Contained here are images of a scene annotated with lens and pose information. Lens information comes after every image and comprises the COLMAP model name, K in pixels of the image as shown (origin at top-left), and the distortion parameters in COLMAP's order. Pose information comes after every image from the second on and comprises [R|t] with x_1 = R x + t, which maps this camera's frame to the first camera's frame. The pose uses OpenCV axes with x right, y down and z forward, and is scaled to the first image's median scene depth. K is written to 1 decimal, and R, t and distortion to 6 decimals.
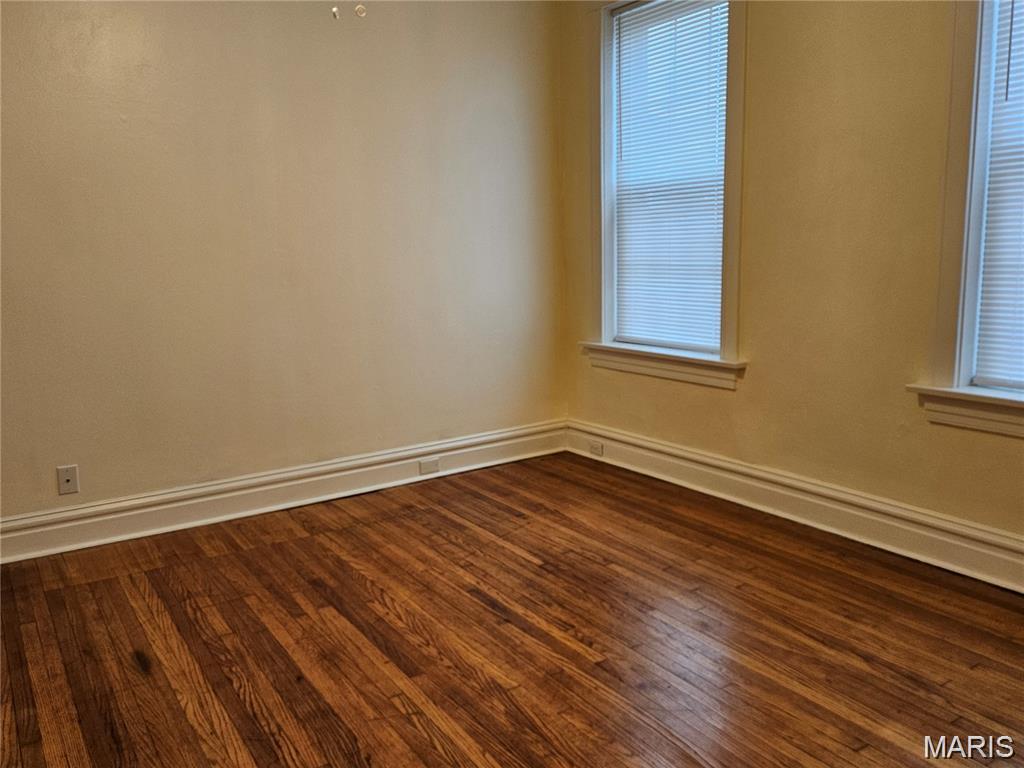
lens RADIAL K [[874.8, 0, 514.6], [0, 874.8, 381.3], [0, 0, 1]] dist [0.074030, -0.084610]
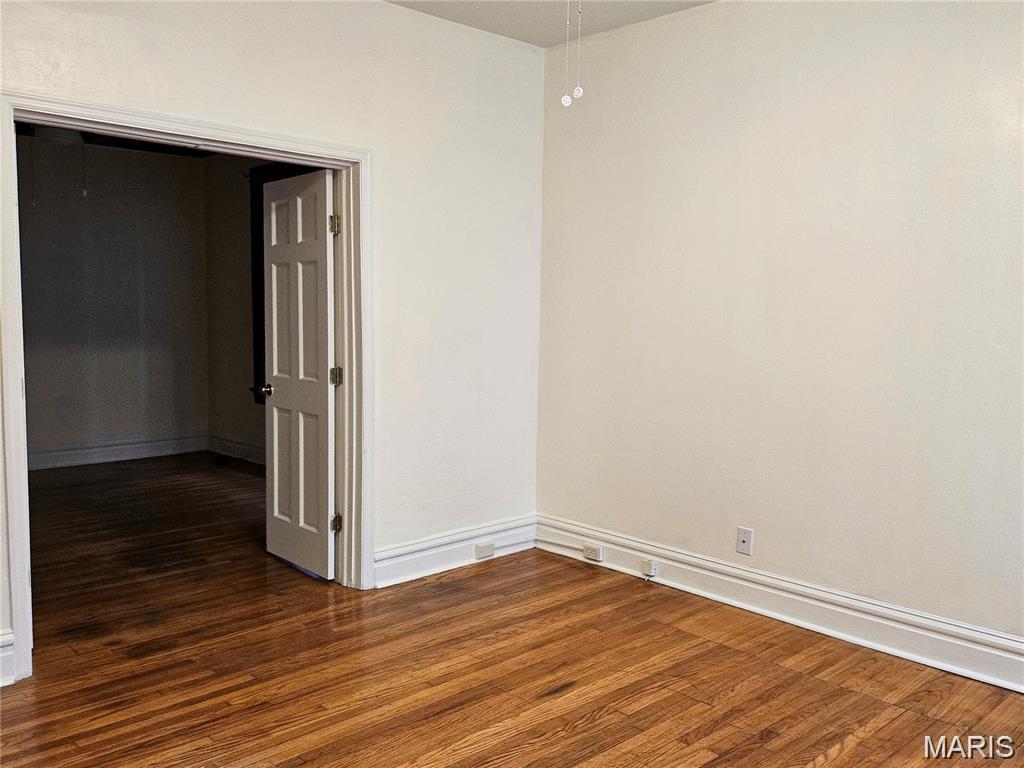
lens RADIAL K [[874.8, 0, 509.7], [0, 874.8, 385.2], [0, 0, 1]] dist [0.074030, -0.084610]
pose [[0.191168, 0.122017, -0.973944, 0.492573], [-0.191059, 0.977890, 0.085010, -0.117792], [0.962783, 0.169830, 0.210254, 0.507454]]
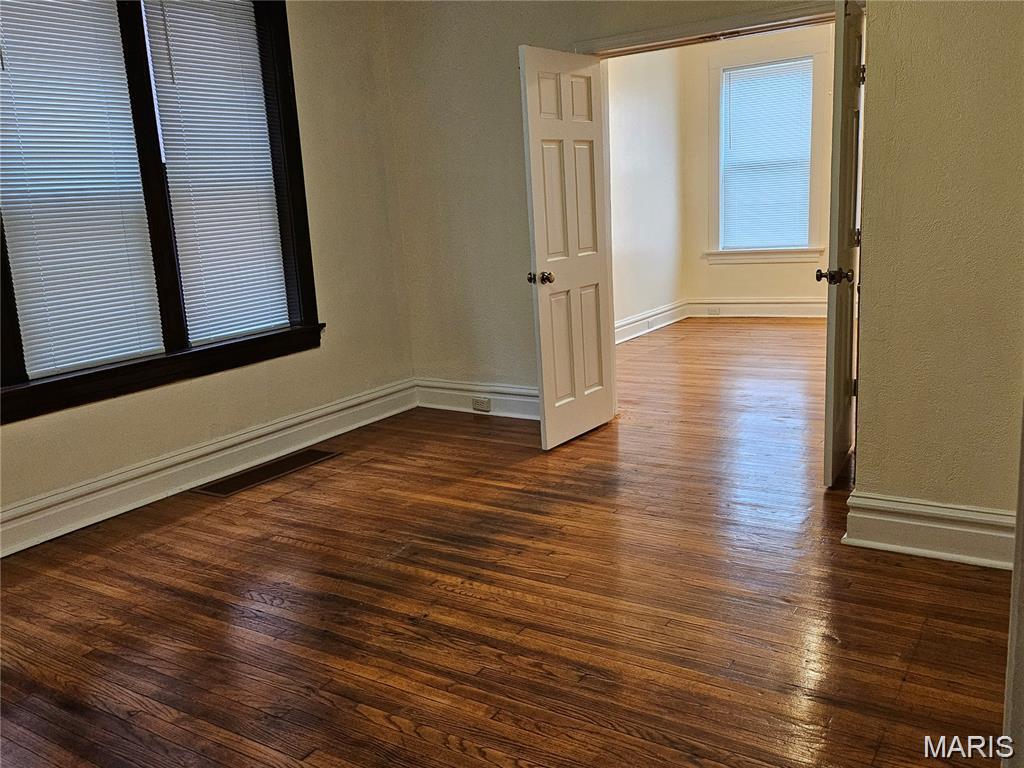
lens RADIAL K [[874.8, 0, 522.2], [0, 874.8, 390.7], [0, 0, 1]] dist [0.074030, -0.084610]
pose [[0.909429, -0.108781, 0.401380, -1.425041], [0.099827, 0.994065, 0.043225, 0.173609], [-0.403700, 0.000759, 0.914891, -0.697110]]
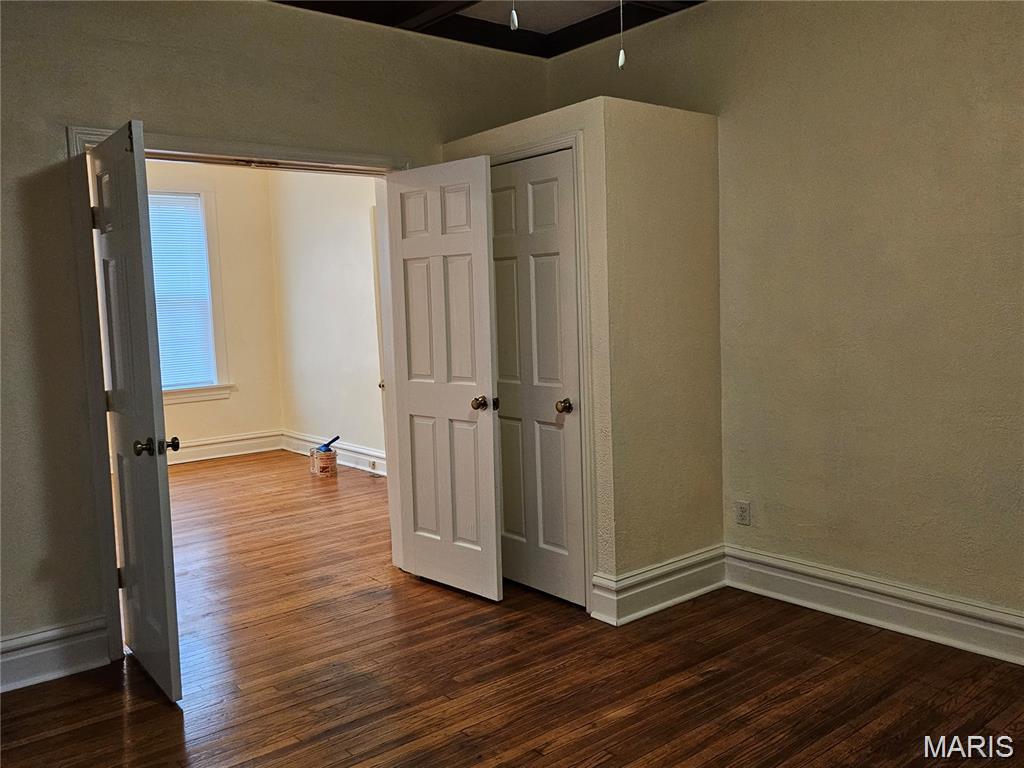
lens RADIAL K [[874.8, 0, 511.9], [0, 874.8, 378.4], [0, 0, 1]] dist [0.074030, -0.084610]
pose [[-0.118721, -0.051643, 0.991584, -1.778752], [0.210600, 0.974616, 0.075974, 0.011394], [-0.970337, 0.217848, -0.104831, 0.178879]]
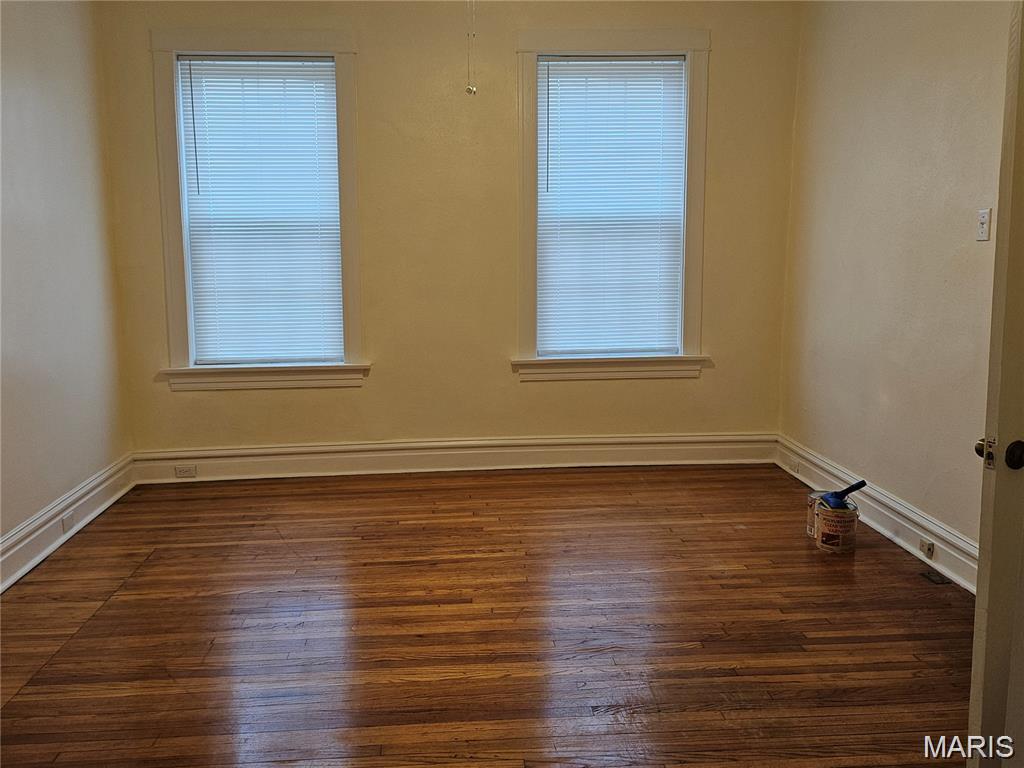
lens RADIAL K [[874.8, 0, 516.6], [0, 874.8, 385.4], [0, 0, 1]] dist [0.074030, -0.084610]
pose [[0.462577, -0.107412, 0.880048, -0.884097], [0.145101, 0.988421, 0.044370, -0.017251], [-0.874624, 0.107171, 0.472807, 0.230700]]
